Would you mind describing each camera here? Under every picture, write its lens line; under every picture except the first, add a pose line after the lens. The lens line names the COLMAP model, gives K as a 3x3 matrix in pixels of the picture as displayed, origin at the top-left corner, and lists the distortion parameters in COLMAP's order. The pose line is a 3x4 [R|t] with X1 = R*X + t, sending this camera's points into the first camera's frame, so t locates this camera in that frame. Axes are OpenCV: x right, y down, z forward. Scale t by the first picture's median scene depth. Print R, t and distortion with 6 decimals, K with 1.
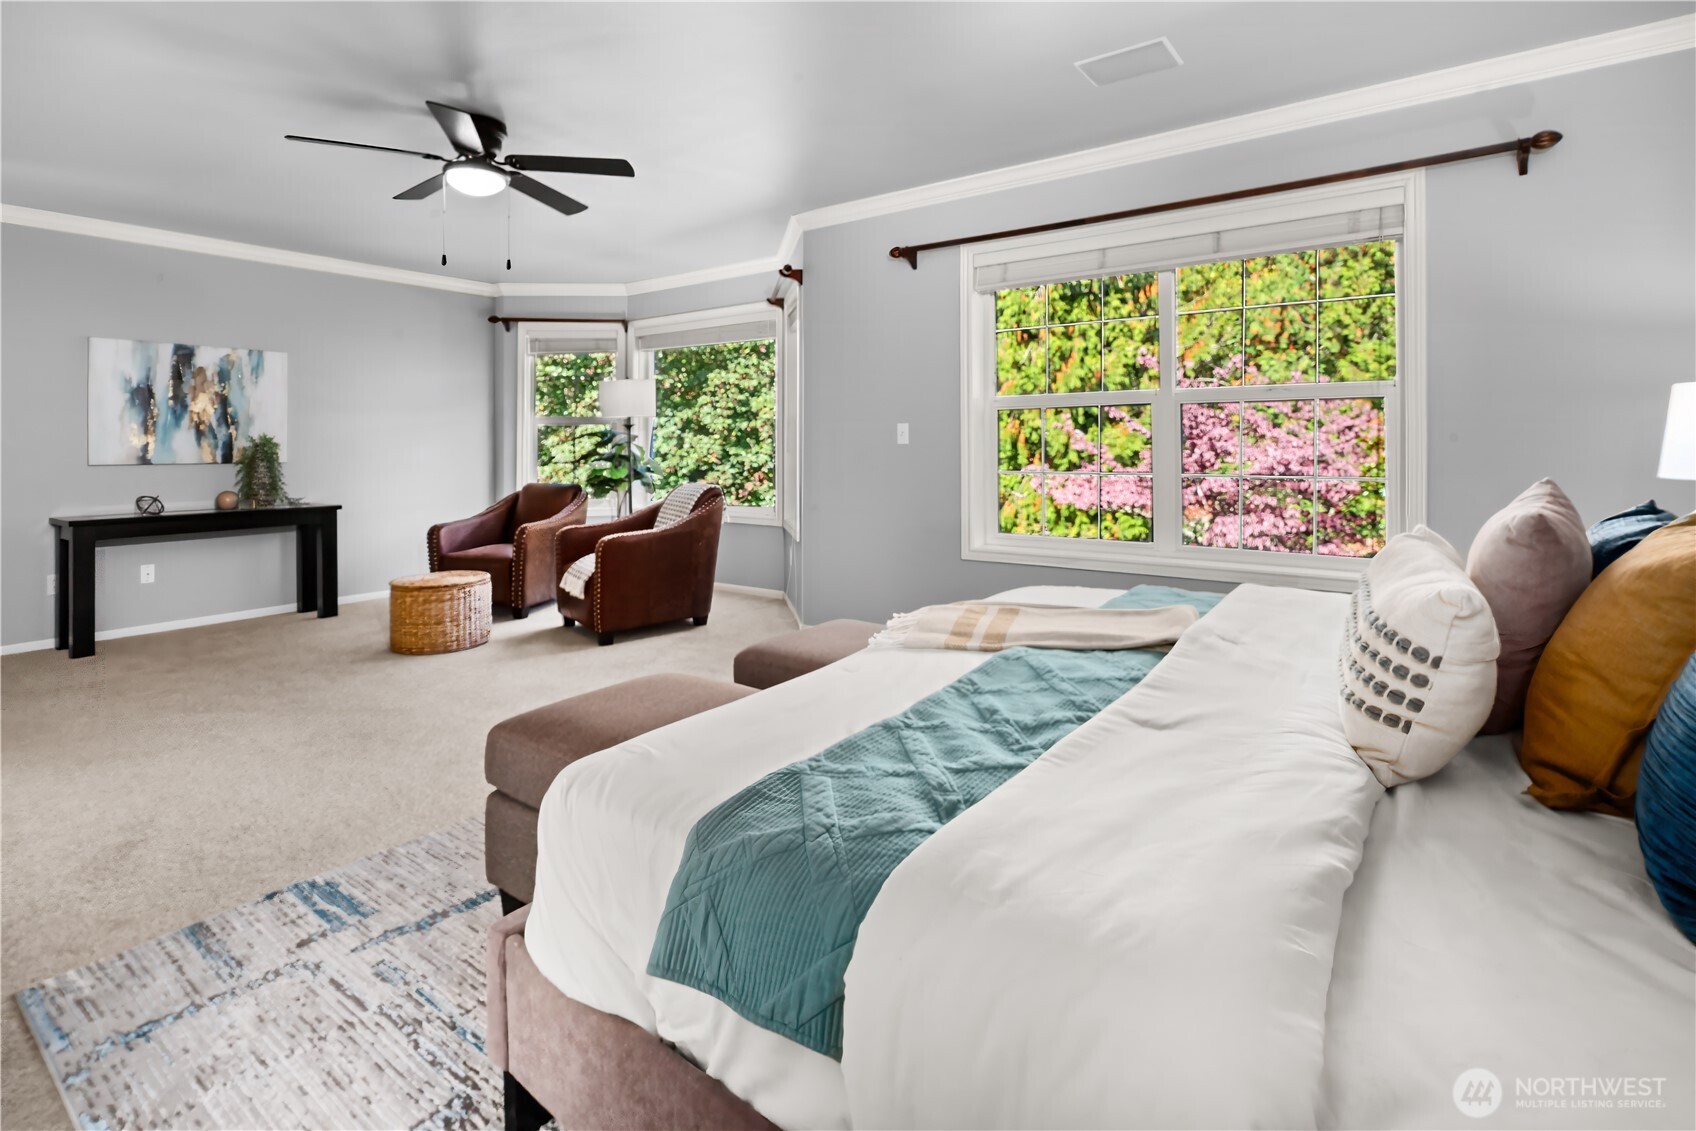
lens RADIAL K [[766.2, 0, 842.9], [0, 766.2, 548.6], [0, 0, 1]] dist [0.001055, 0.000187]
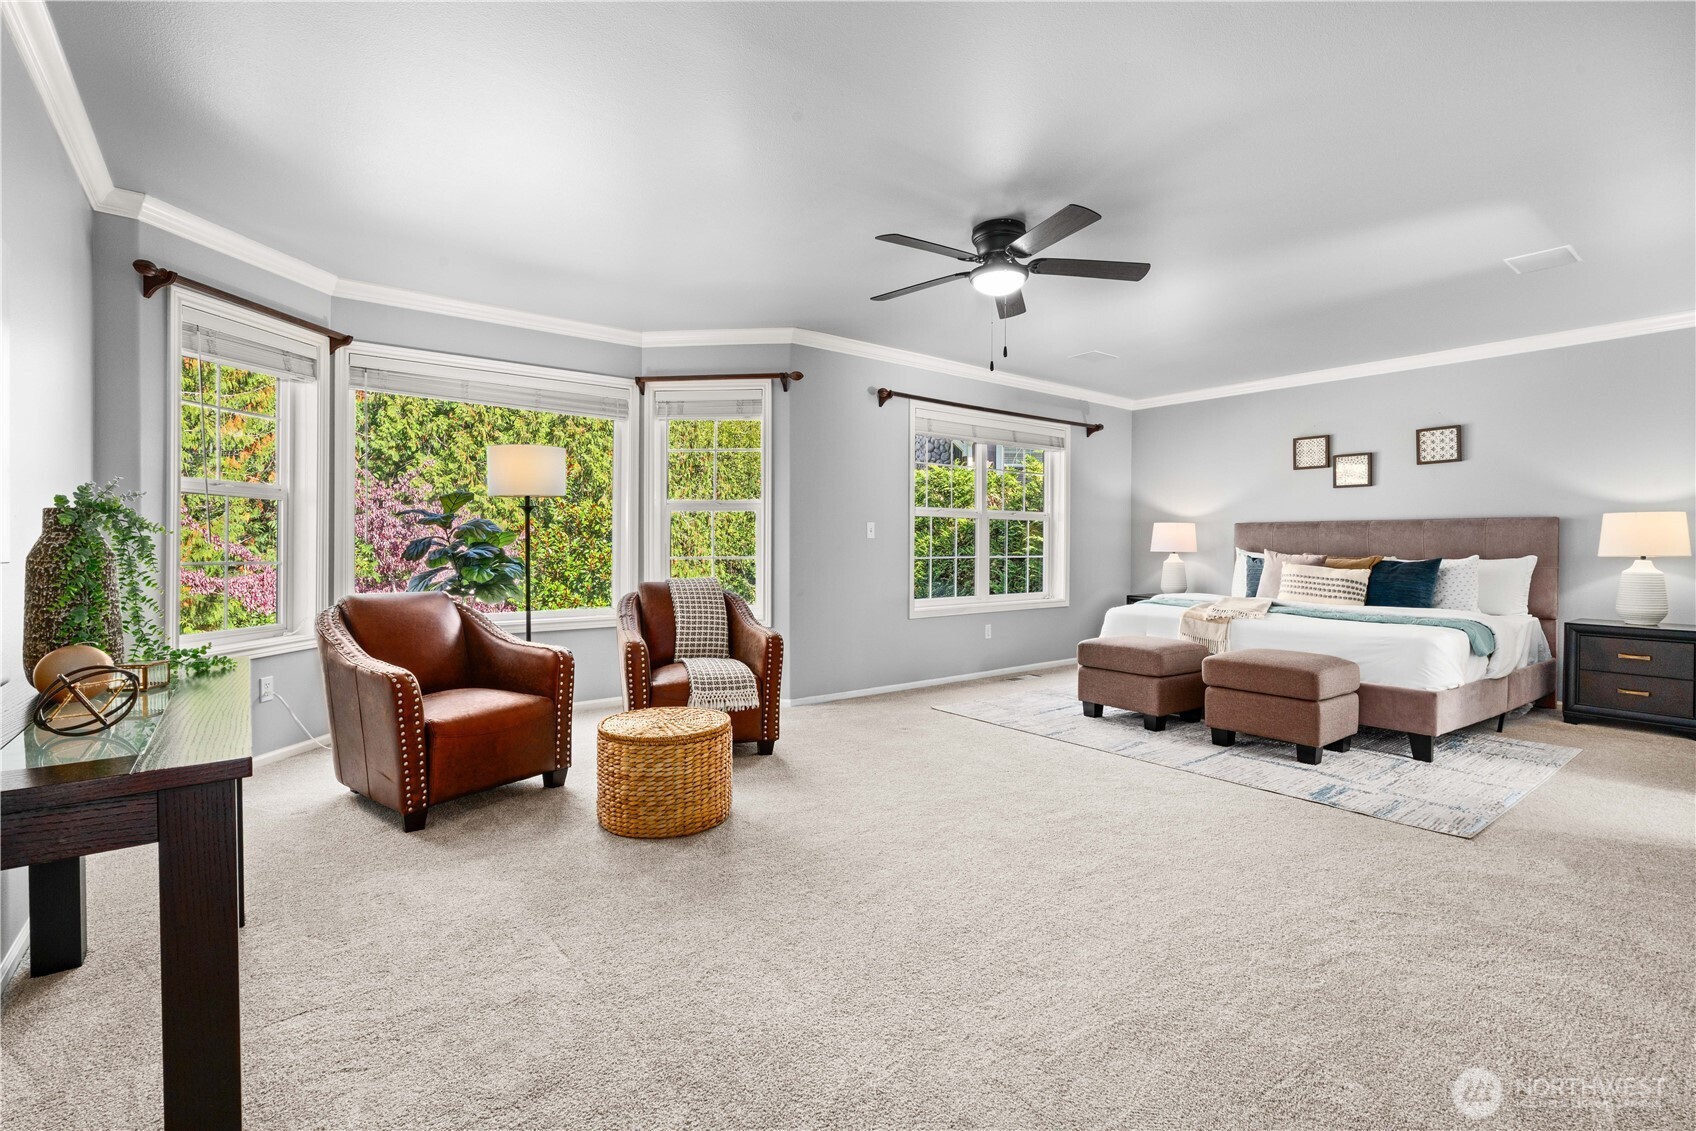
lens RADIAL K [[766.2, 0, 842.9], [0, 766.2, 548.6], [0, 0, 1]] dist [0.001055, 0.000187]
pose [[0.267779, 0.000032, 0.963480, -1.139450], [0.134452, 0.990214, -0.037401, -0.080972], [-0.954053, 0.139557, 0.265154, 0.722439]]
